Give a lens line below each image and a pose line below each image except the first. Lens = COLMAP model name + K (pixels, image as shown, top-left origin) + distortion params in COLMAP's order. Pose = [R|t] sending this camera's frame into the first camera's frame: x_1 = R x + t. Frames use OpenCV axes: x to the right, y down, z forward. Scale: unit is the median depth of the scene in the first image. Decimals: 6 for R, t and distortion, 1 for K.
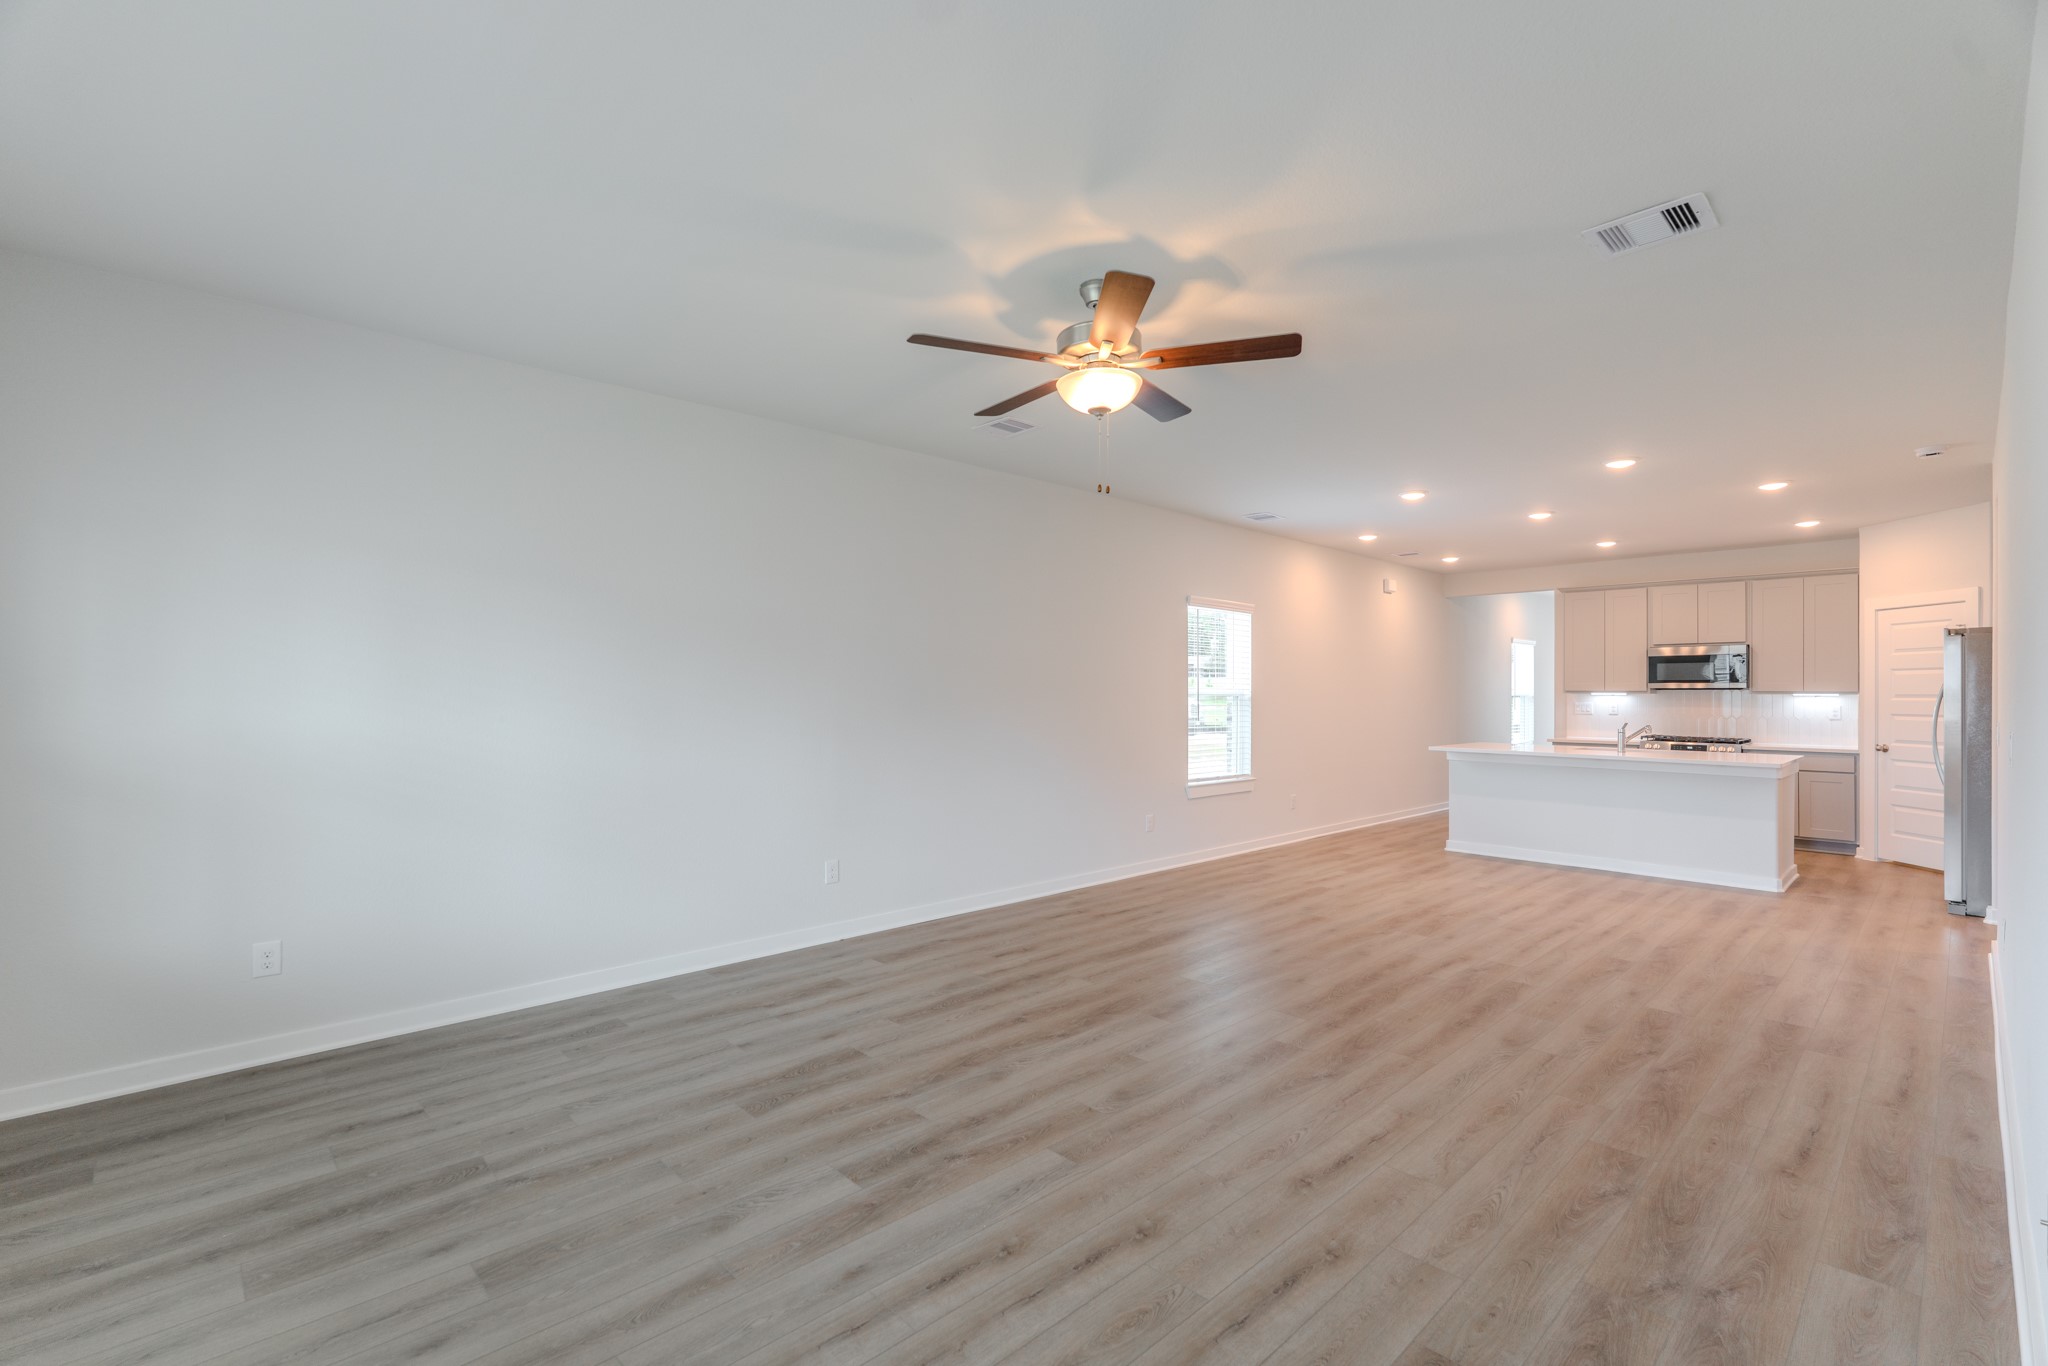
lens RADIAL K [[901.1, 0, 1025.3], [0, 901.1, 695.5], [0, 0, 1]] dist [0.000361, 0.000103]
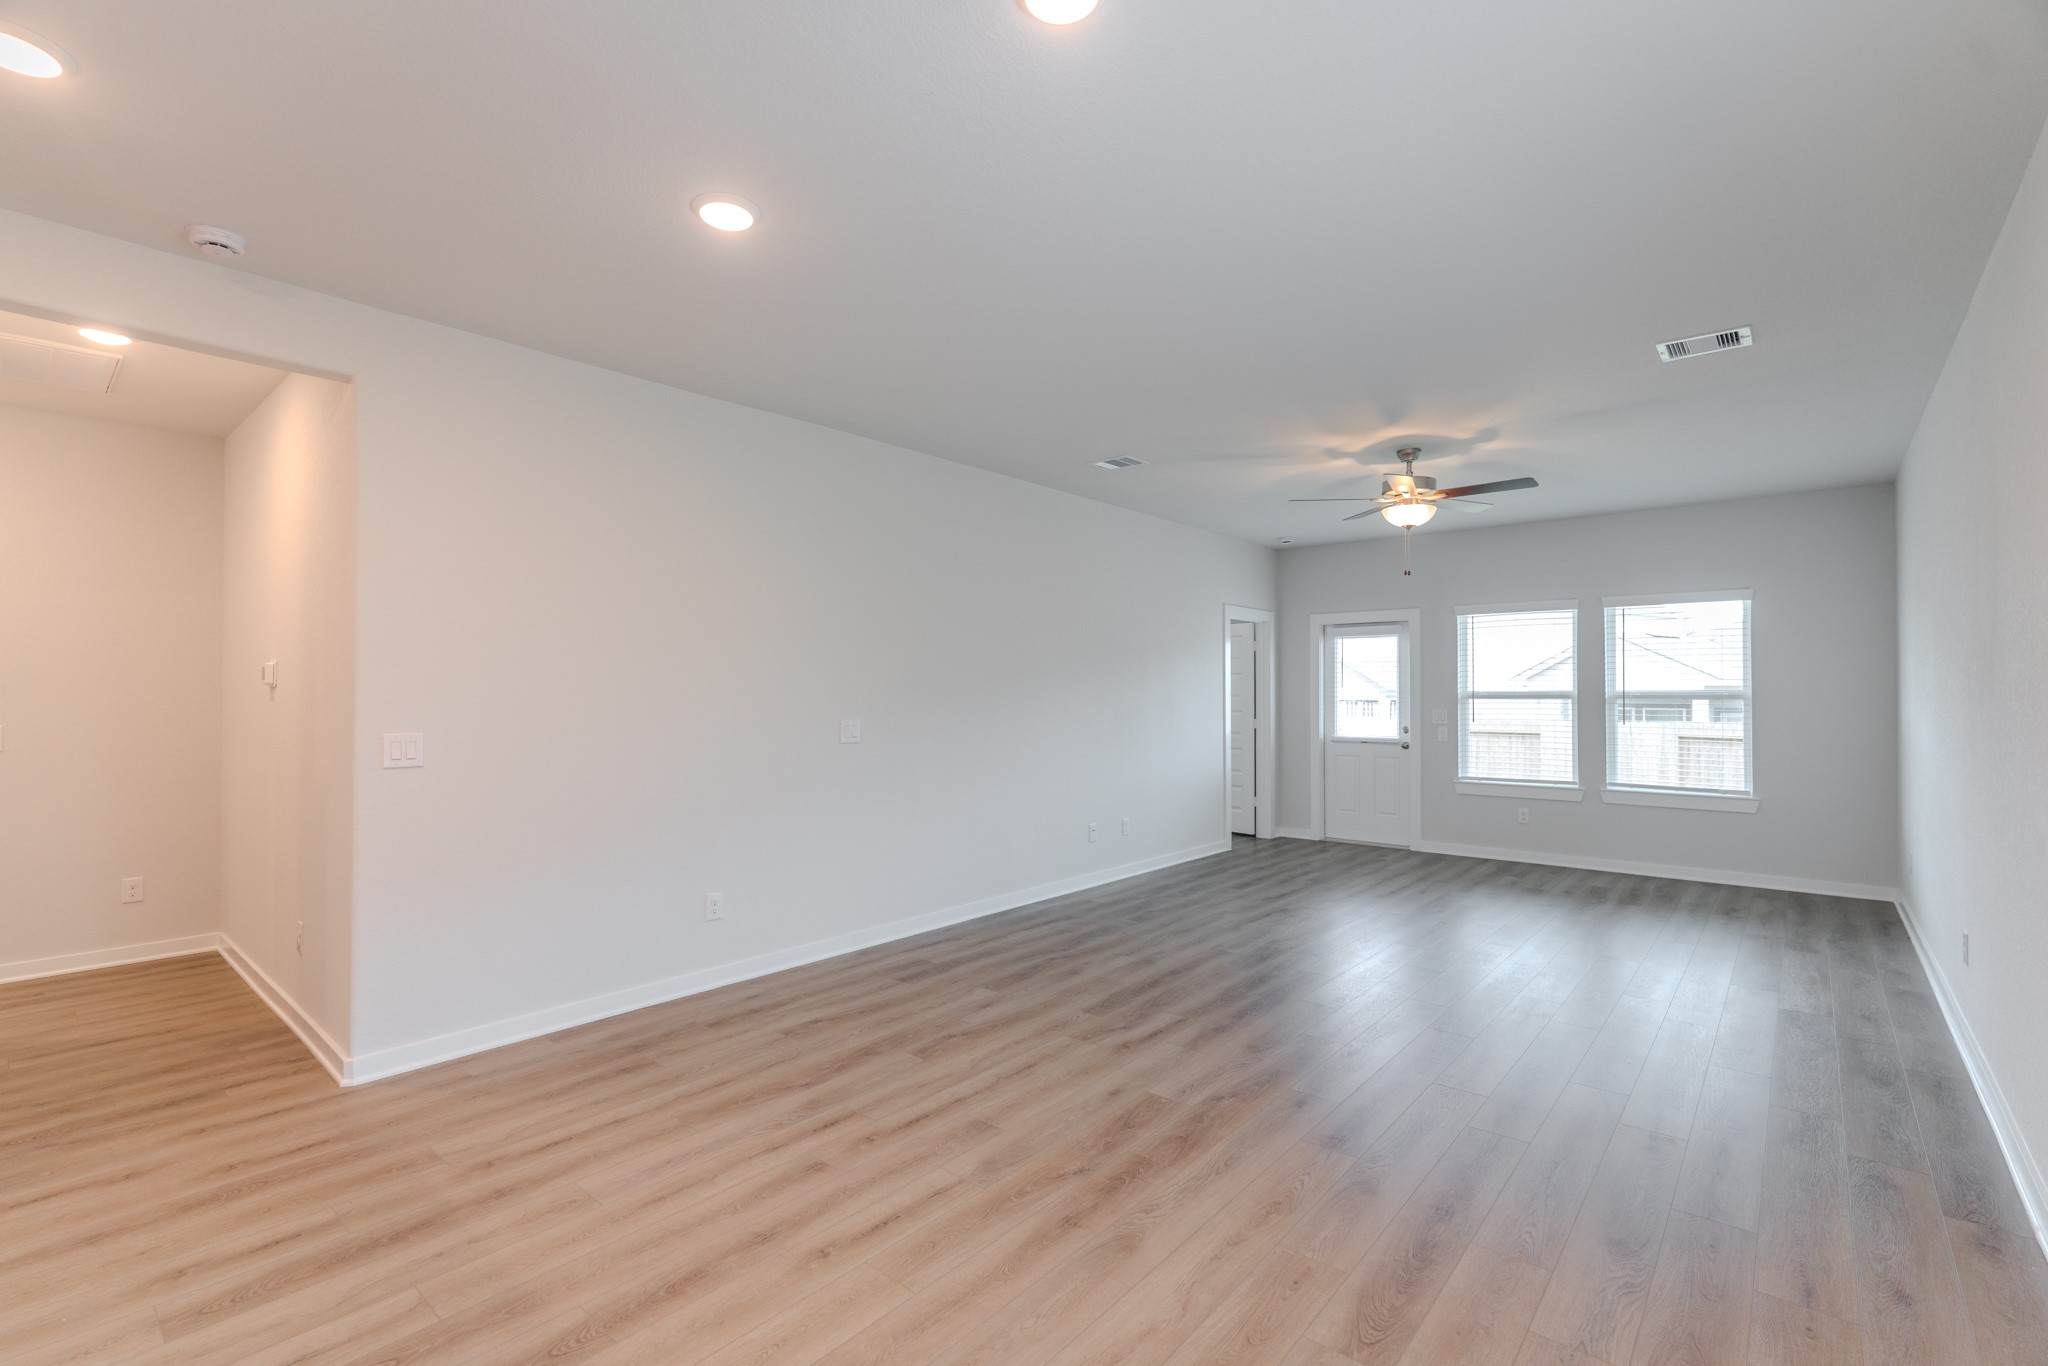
lens RADIAL K [[900.8, 0, 1024.0], [0, 900.8, 683.0], [0, 0, 1]] dist [-0.000906, -0.000118]
pose [[-0.995296, -0.000588, -0.096880, 0.813319], [0.000747, 0.999905, -0.013743, -0.005034], [0.096879, -0.013751, -0.995201, 2.209362]]
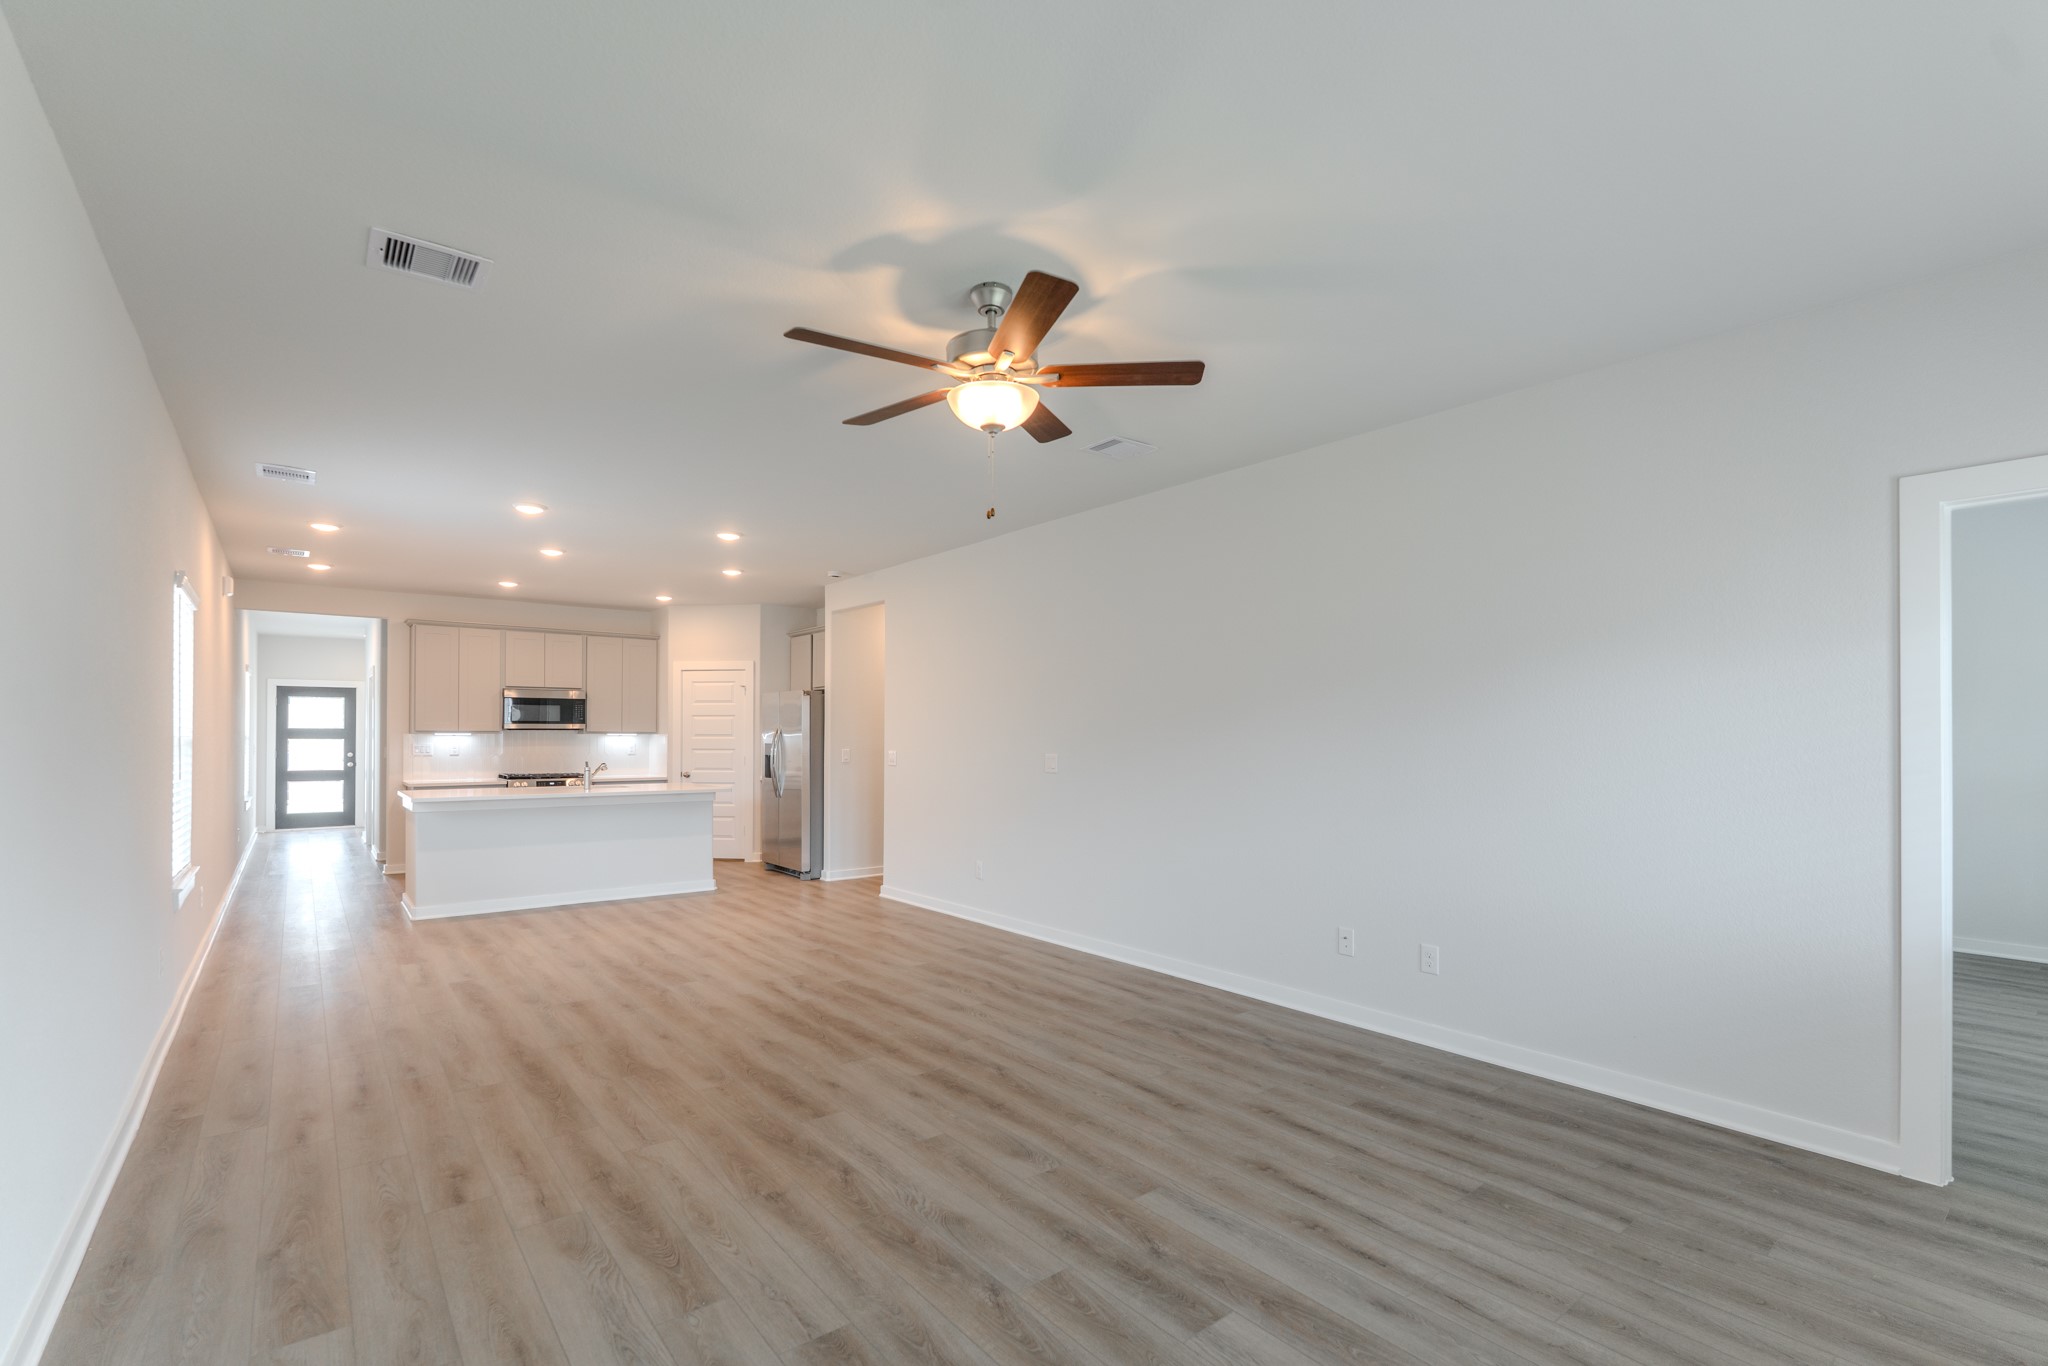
lens RADIAL K [[921.4, 0, 1032.6], [0, 921.4, 728.5], [0, 0, 1]] dist [-0.005606, -0.000057]
pose [[0.081757, 0.007759, 0.996622, -0.726114], [-0.001449, 0.999970, -0.007666, -0.001770], [-0.996651, -0.000817, 0.081765, 0.755880]]
